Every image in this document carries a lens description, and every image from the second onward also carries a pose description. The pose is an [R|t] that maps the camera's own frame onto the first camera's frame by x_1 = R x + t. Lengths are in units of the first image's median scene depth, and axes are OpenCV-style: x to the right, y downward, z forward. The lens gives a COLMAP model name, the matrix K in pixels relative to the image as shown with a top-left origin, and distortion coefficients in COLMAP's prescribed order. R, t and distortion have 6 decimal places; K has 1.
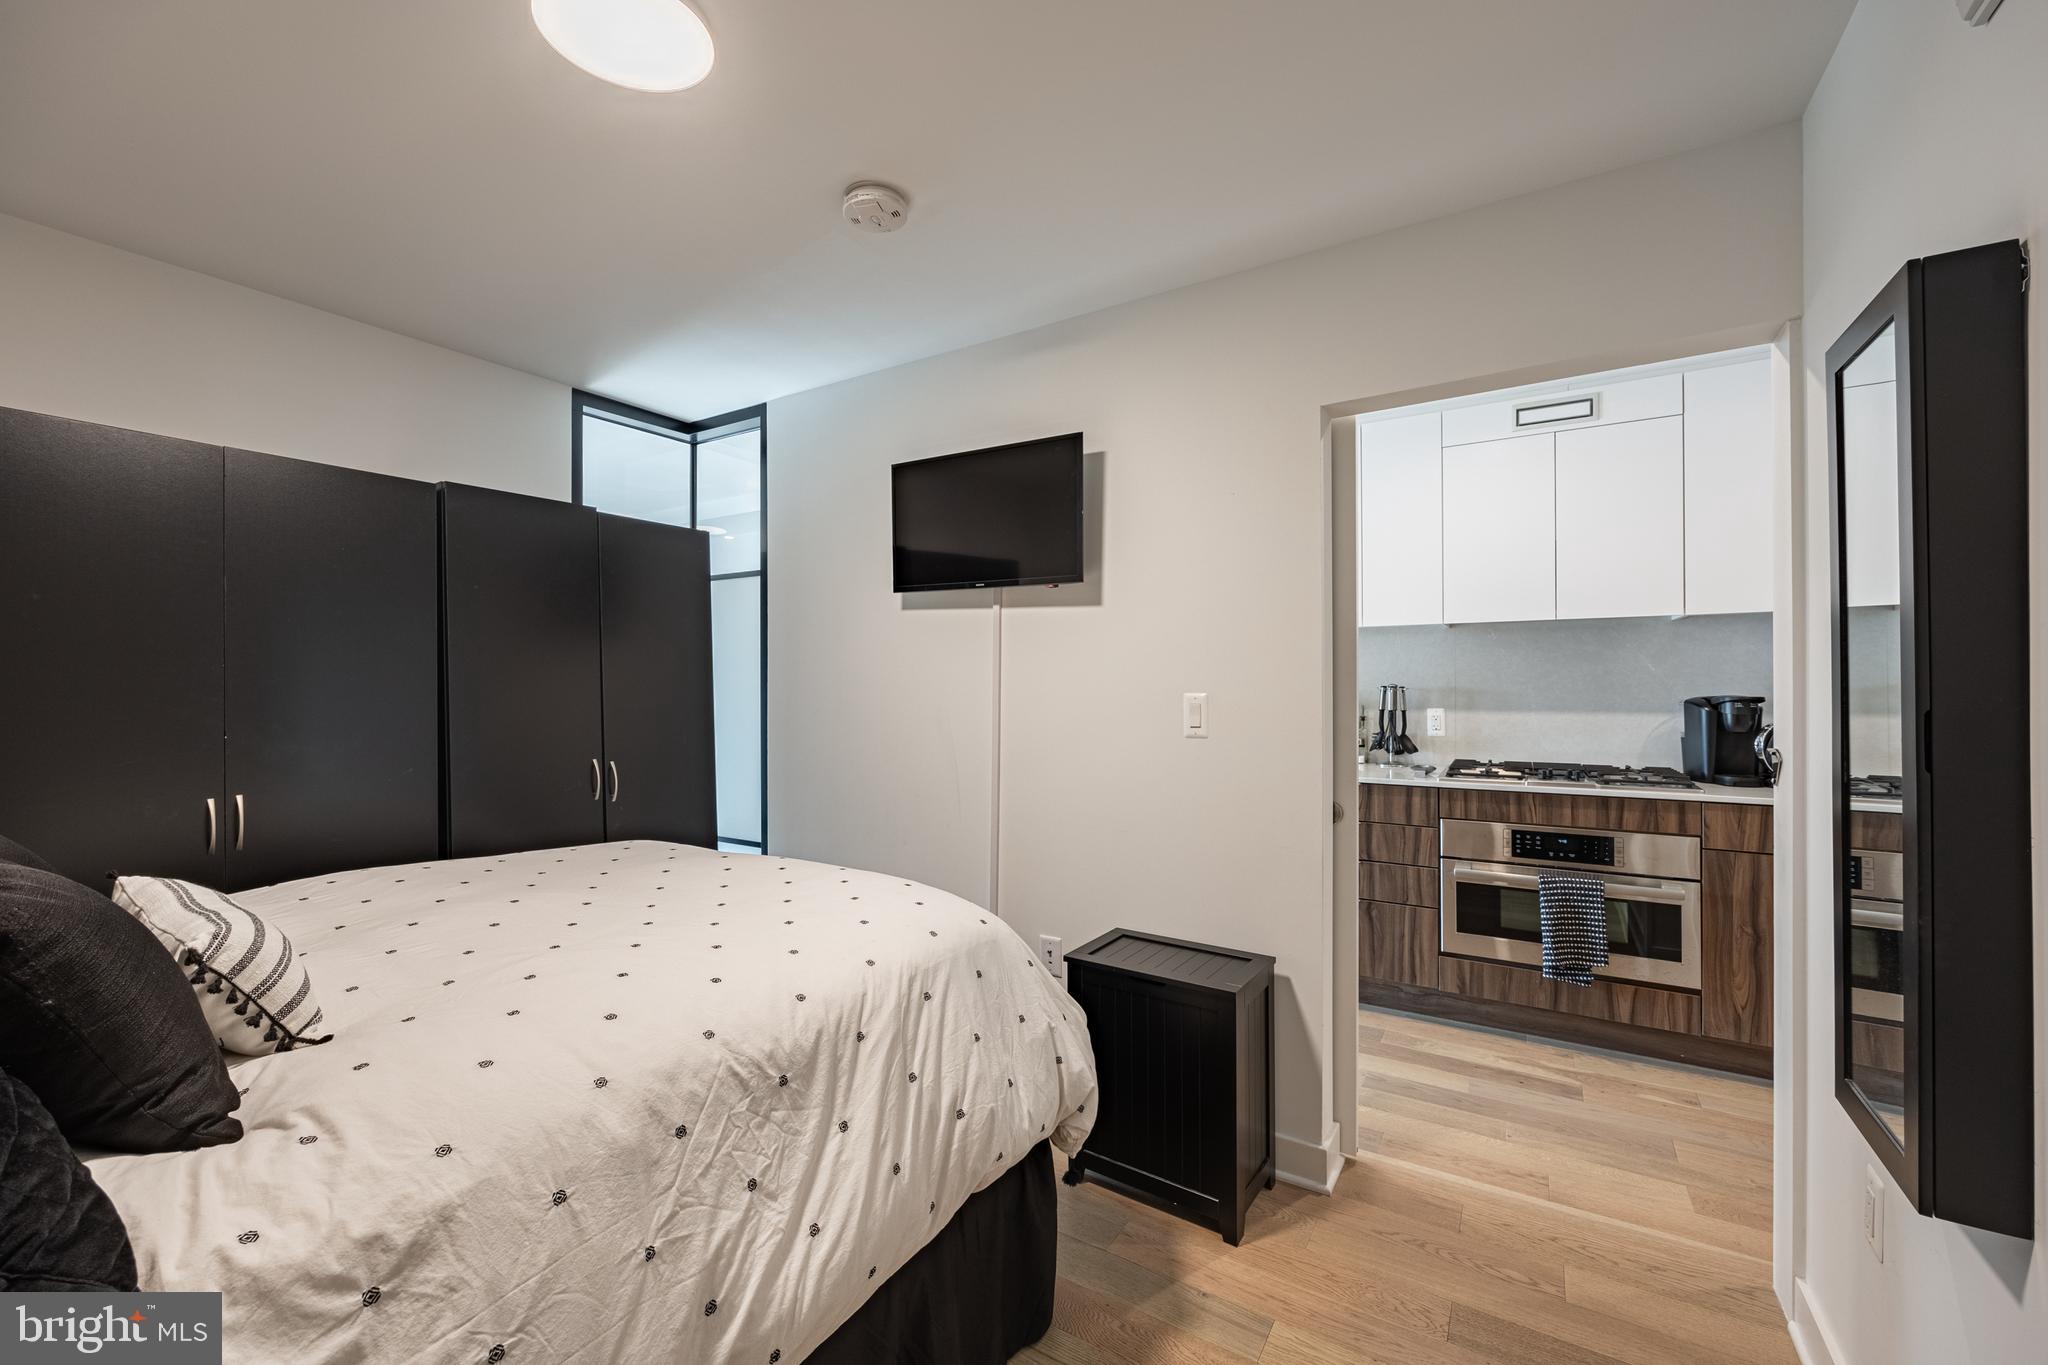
lens RADIAL K [[810.9, 0, 1014.6], [0, 810.9, 681.1], [0, 0, 1]] dist [-0.005712, 0.000190]
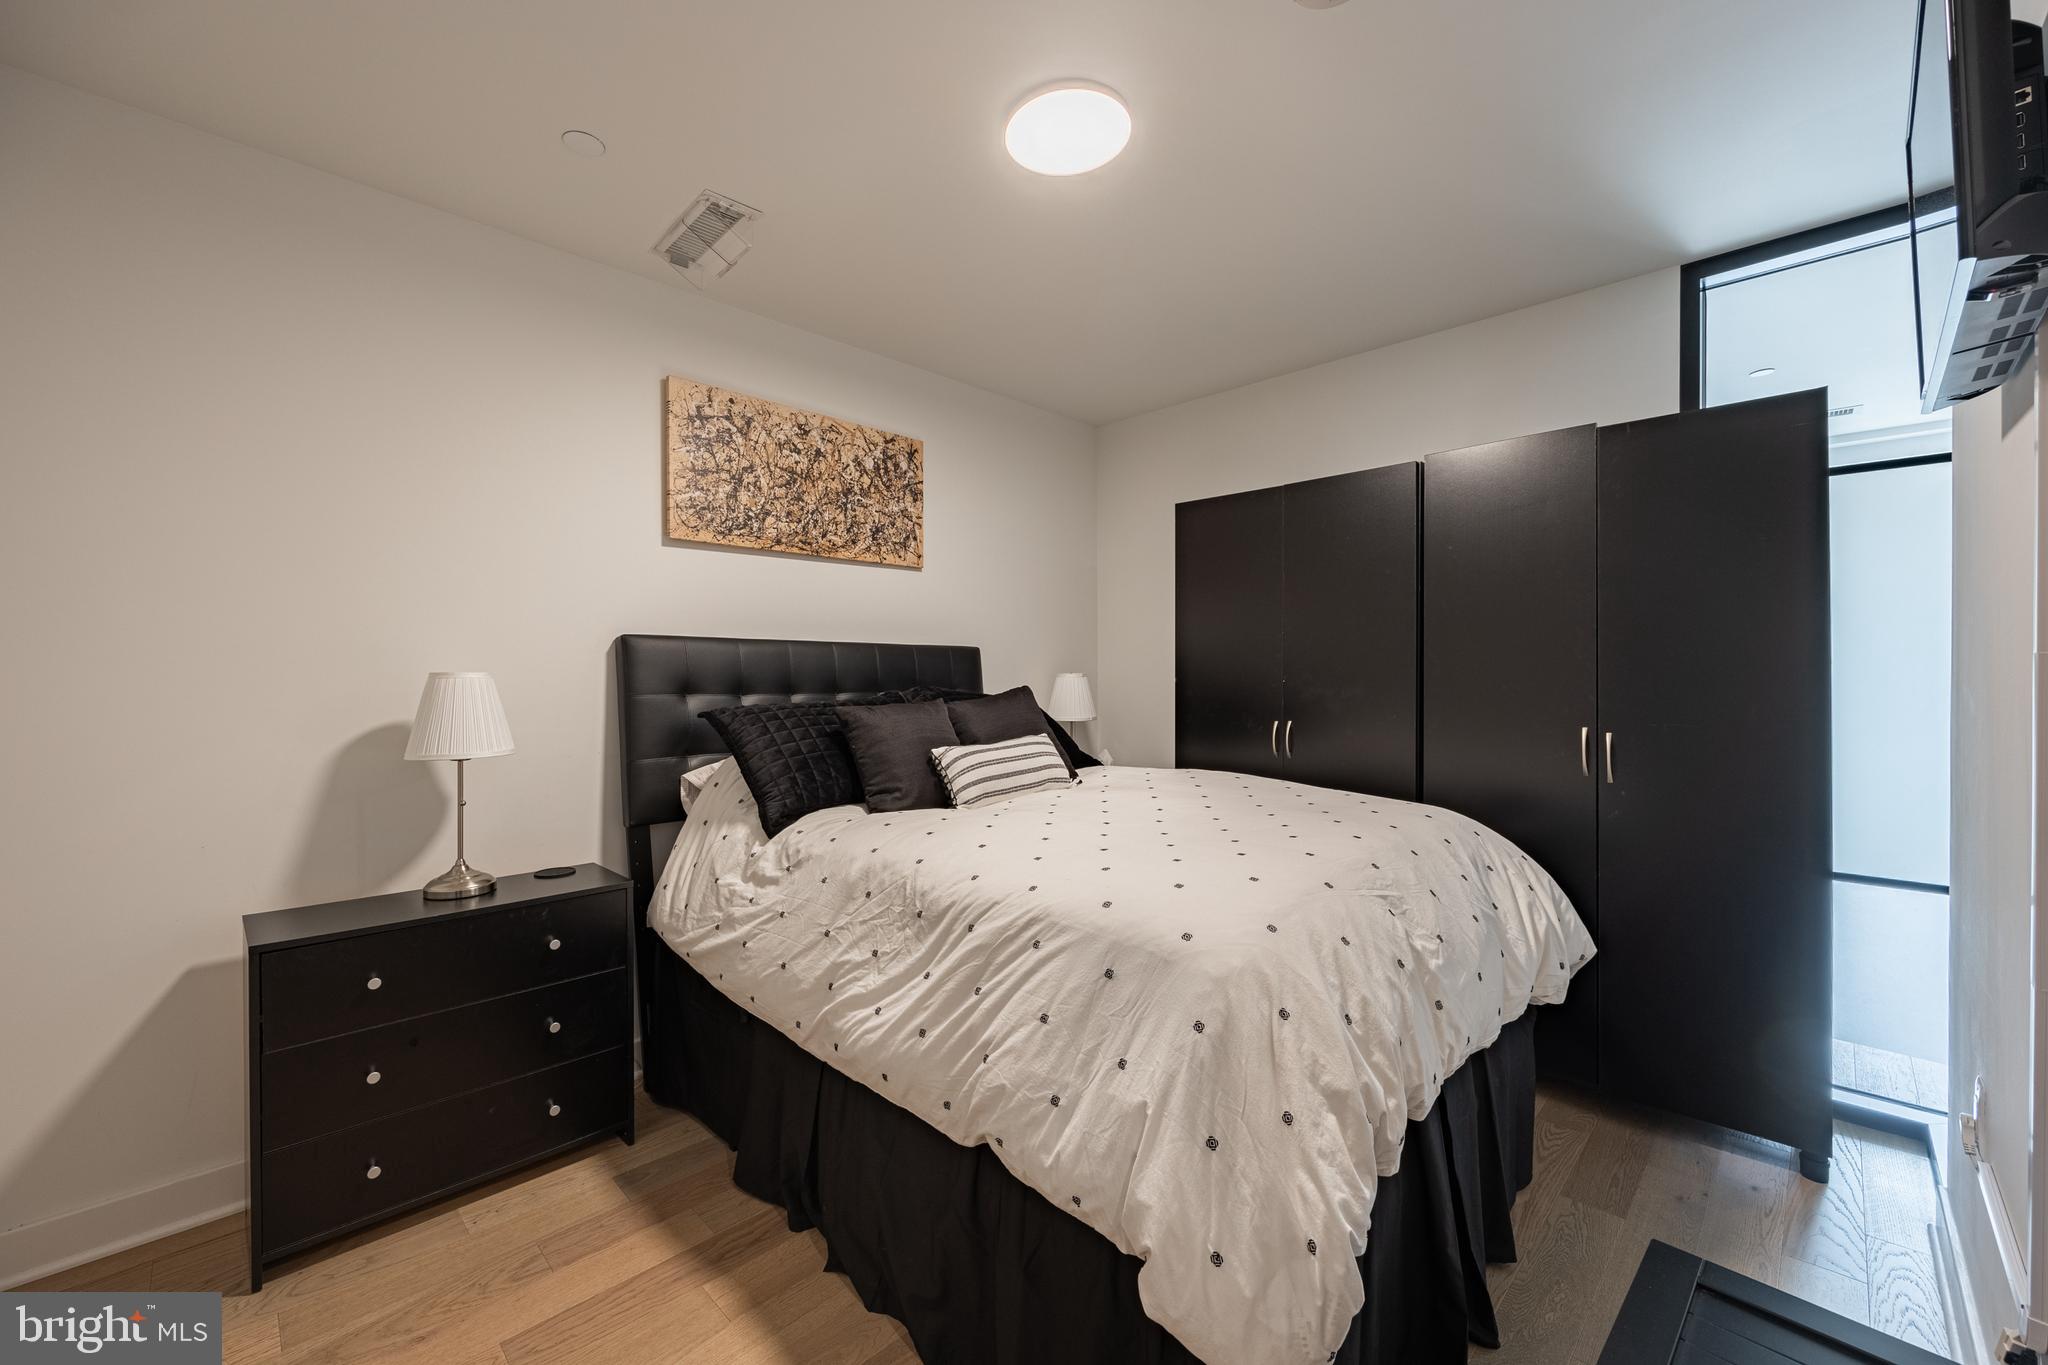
lens RADIAL K [[810.9, 0, 1013.3], [0, 810.9, 671.5], [0, 0, 1]] dist [-0.005712, 0.000190]
pose [[-0.218839, 0.001971, -0.975759, 0.954957], [0.005478, 0.999985, 0.000792, 0.077110], [0.975746, -0.005172, -0.218846, 1.365808]]
